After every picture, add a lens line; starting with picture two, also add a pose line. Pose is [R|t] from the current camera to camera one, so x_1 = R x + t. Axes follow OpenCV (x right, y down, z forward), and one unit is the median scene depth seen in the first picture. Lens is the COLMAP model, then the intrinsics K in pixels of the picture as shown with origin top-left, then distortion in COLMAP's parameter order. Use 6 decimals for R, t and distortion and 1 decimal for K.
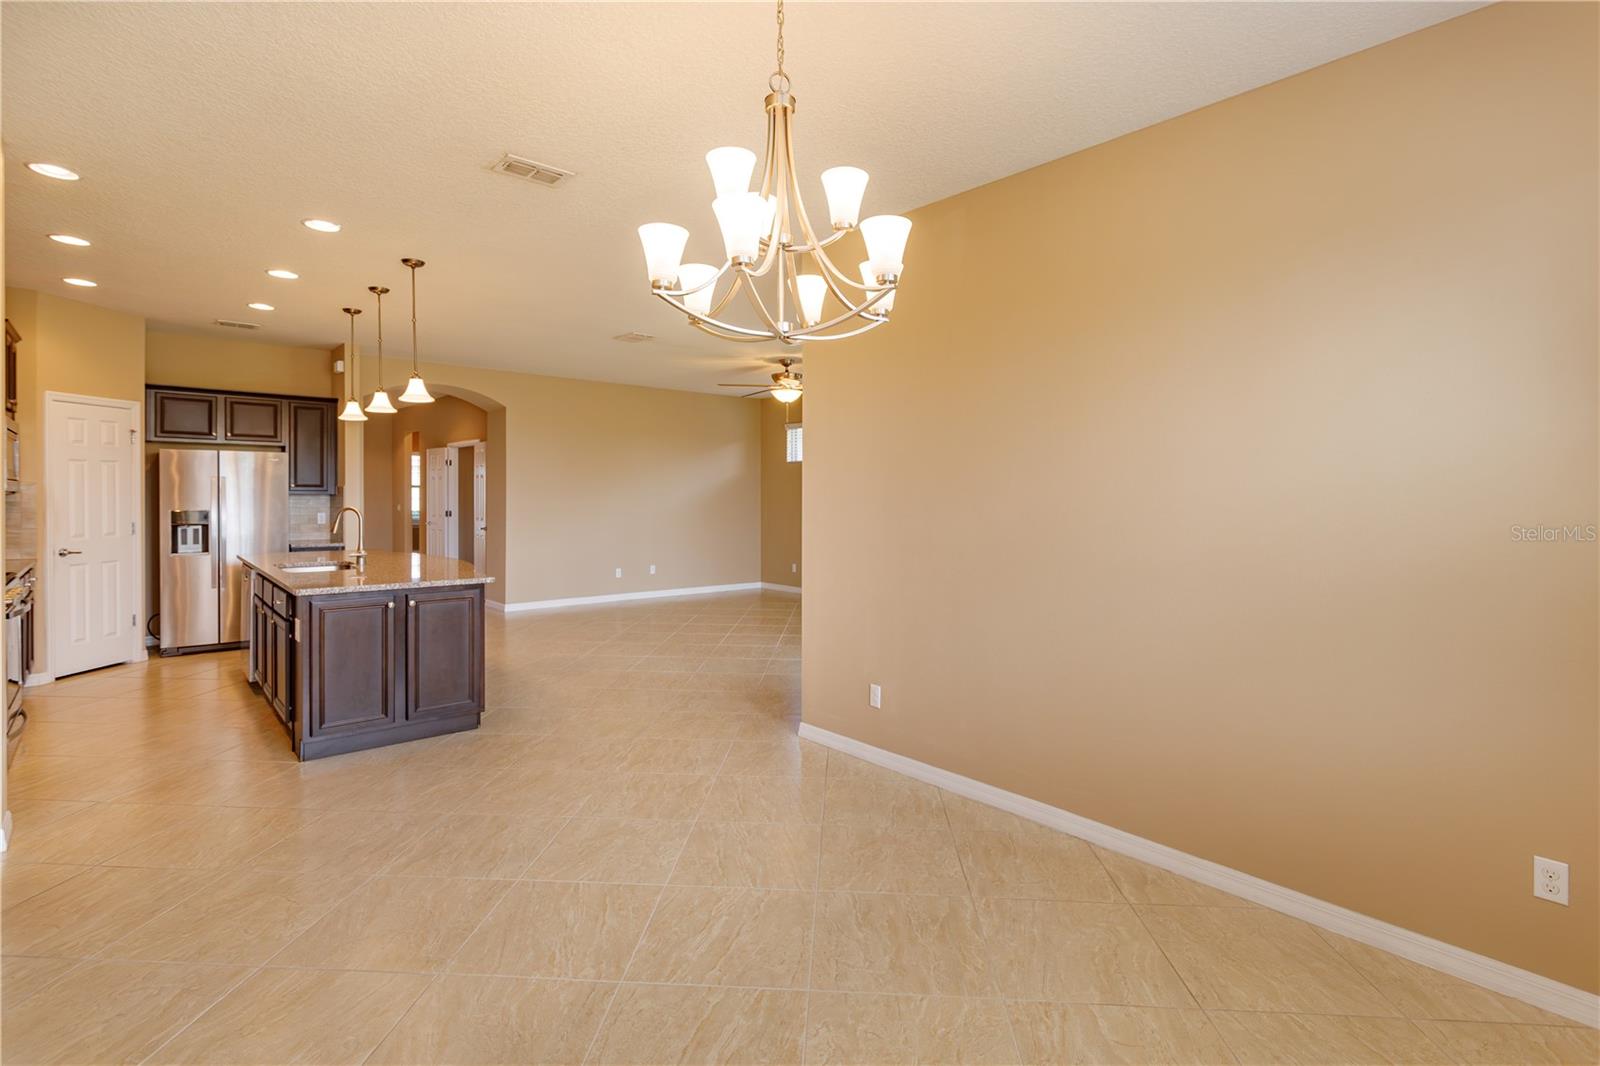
lens RADIAL K [[779.0, 0, 790.1], [0, 779.0, 509.4], [0, 0, 1]] dist [0.002281, 0.002148]
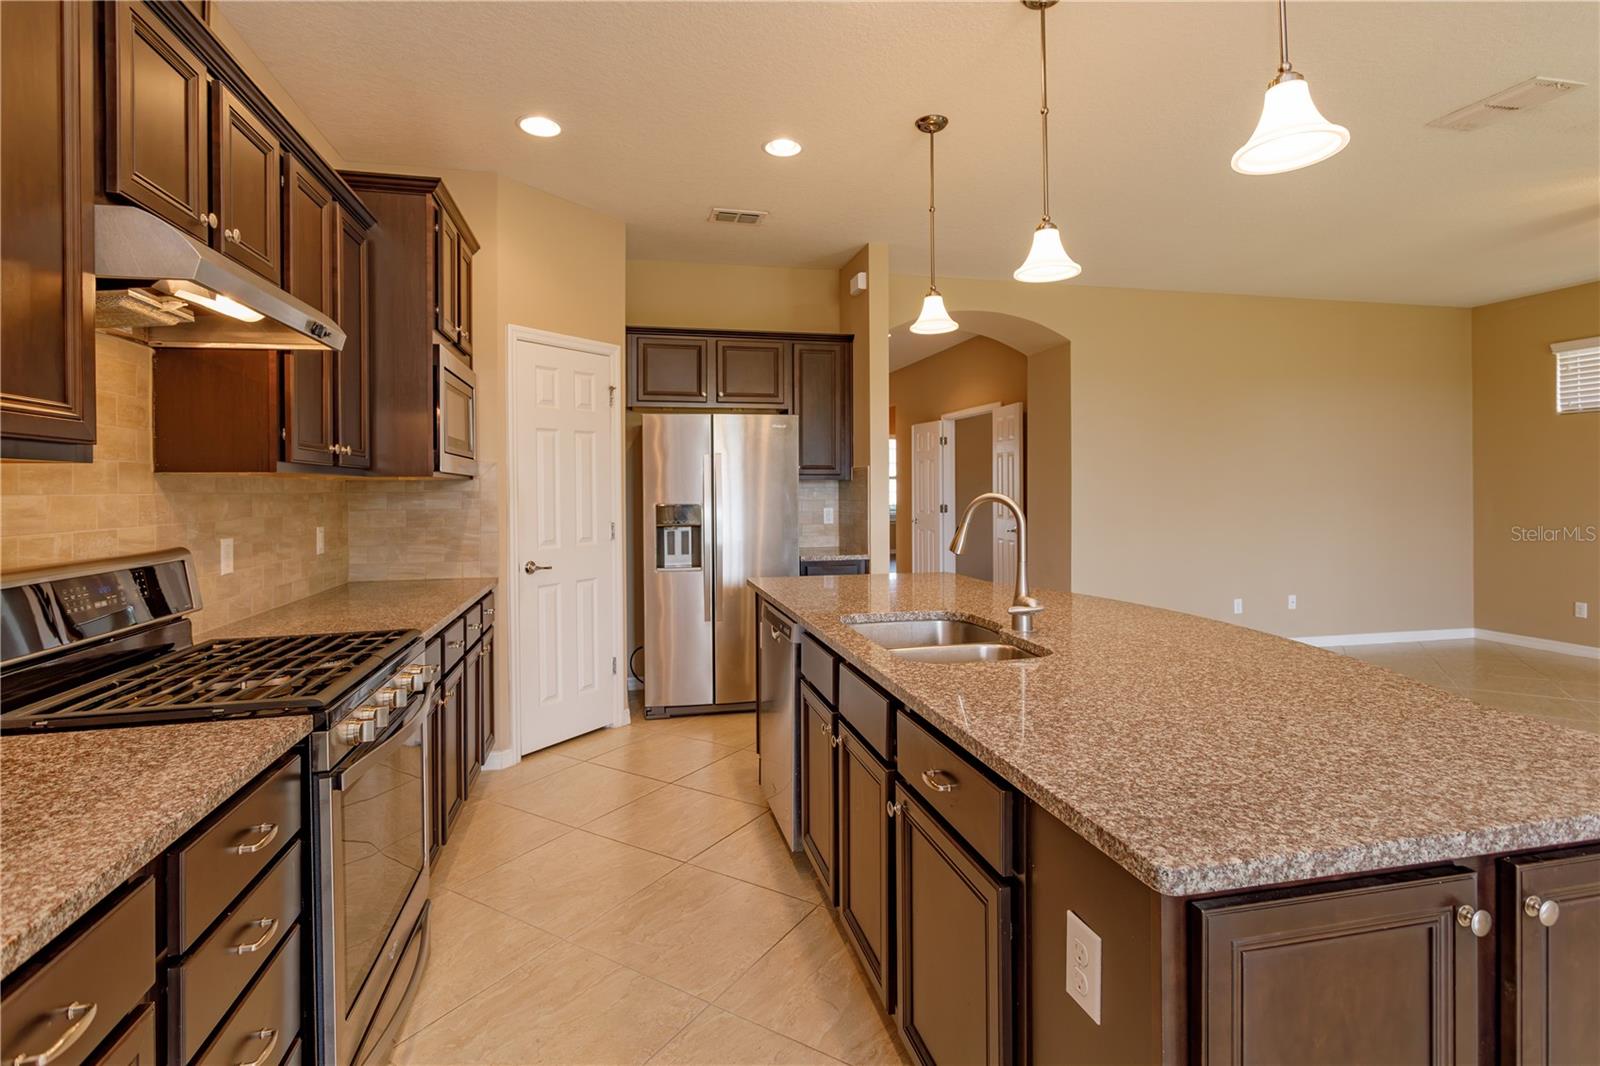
lens RADIAL K [[779.0, 0, 784.9], [0, 779.0, 509.9], [0, 0, 1]] dist [0.002281, 0.002148]
pose [[0.881178, 0.000560, -0.472785, -0.331873], [0.003174, 0.999970, 0.007100, 0.001323], [0.472774, -0.007757, 0.881149, 0.404644]]
